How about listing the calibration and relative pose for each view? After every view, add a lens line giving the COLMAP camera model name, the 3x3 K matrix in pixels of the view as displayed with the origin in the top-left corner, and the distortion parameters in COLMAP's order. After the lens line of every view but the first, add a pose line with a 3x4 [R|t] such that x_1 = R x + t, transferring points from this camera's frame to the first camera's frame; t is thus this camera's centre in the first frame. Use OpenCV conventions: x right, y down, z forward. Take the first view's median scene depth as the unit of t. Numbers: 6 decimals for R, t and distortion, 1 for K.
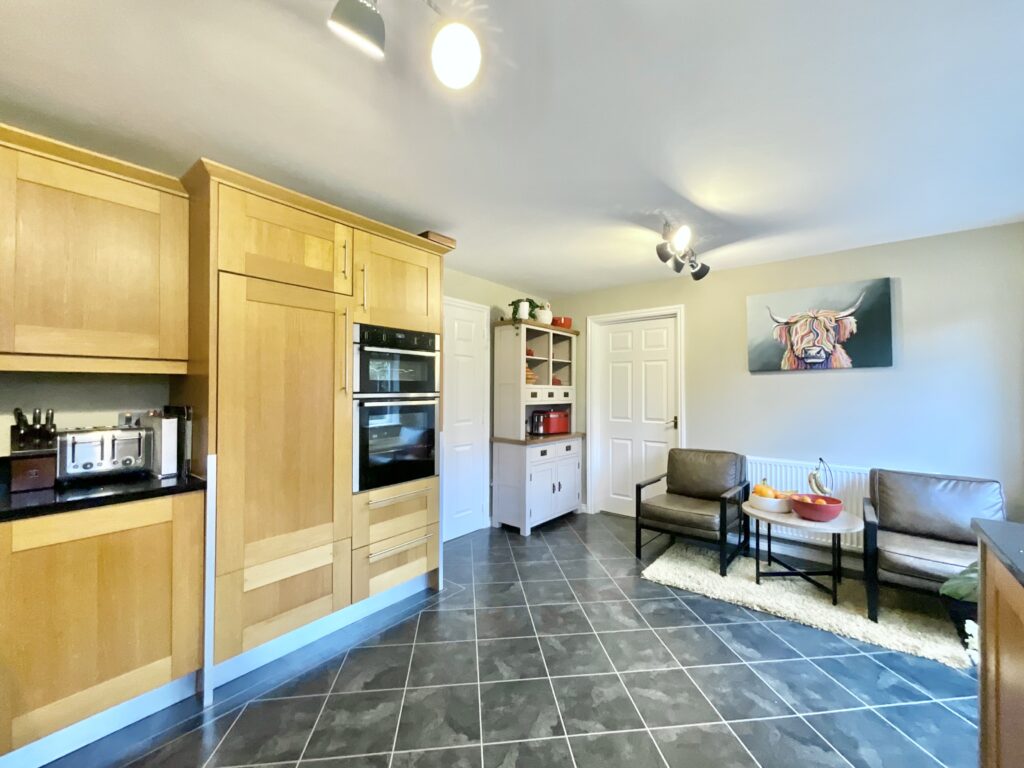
lens RADIAL K [[414.8, 0, 511.0], [0, 414.8, 384.2], [0, 0, 1]] dist [-0.000380, -0.000054]
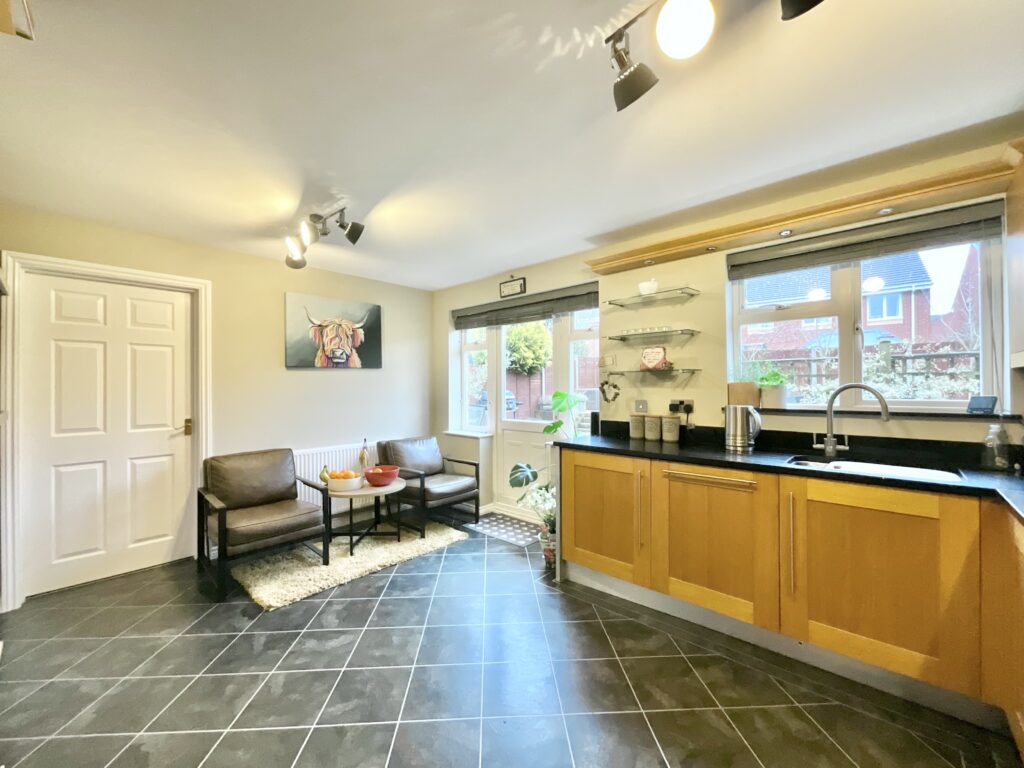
lens RADIAL K [[414.8, 0, 511.0], [0, 414.8, 384.2], [0, 0, 1]] dist [-0.000380, -0.000054]
pose [[0.066433, 0.001748, 0.997789, -0.446582], [-0.008304, 0.999965, -0.001198, 0.009131], [-0.997756, -0.008206, 0.066446, 0.432278]]
